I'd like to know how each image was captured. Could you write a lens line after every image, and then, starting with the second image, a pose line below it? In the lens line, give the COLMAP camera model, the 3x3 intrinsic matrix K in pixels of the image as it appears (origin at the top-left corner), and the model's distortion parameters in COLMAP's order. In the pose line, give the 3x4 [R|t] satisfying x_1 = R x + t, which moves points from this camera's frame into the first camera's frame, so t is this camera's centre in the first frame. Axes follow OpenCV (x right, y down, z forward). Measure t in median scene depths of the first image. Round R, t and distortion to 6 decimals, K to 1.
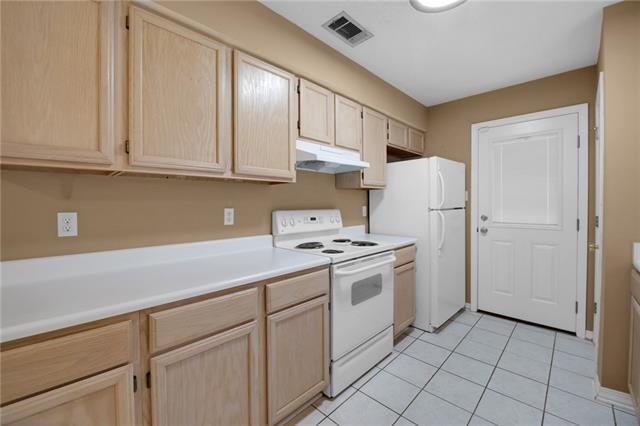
lens RADIAL K [[262.3, 0, 317.2], [0, 262.3, 206.4], [0, 0, 1]] dist [-0.013303, -0.000248]
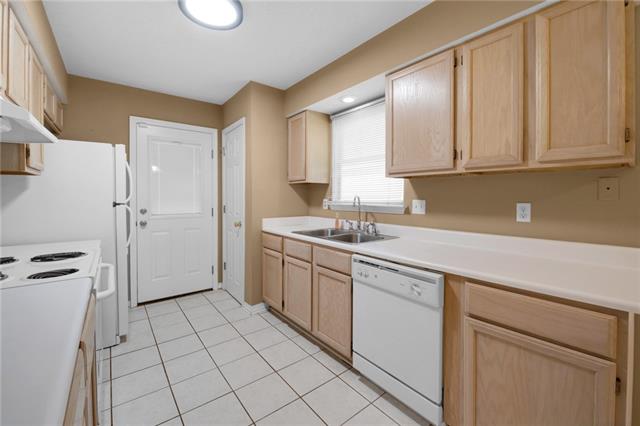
lens RADIAL K [[267.3, 0, 319.0], [0, 267.3, 198.3], [0, 0, 1]] dist [-0.010138, -0.000039]
pose [[0.124433, -0.002778, 0.992224, -0.401227], [0.011636, 0.999931, 0.001341, -0.000408], [-0.992160, 0.011379, 0.124457, 0.237593]]
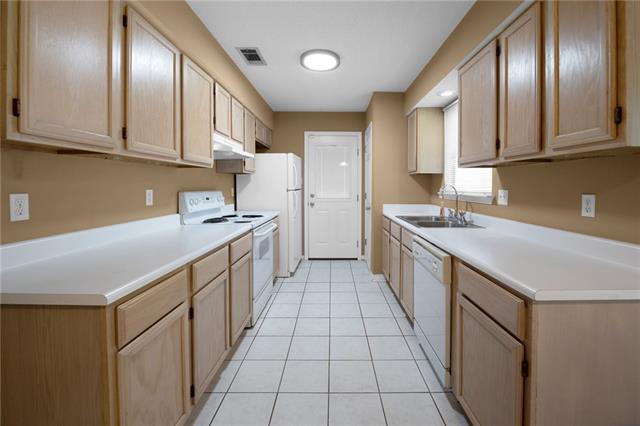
lens RADIAL K [[270.1, 0, 327.8], [0, 270.1, 187.5], [0, 0, 1]] dist [-0.000790, -0.000112]
pose [[0.720802, 0.001060, 0.693140, -0.469813], [0.002478, 0.999988, -0.004107, 0.004659], [-0.693136, 0.004678, 0.720791, -0.223757]]
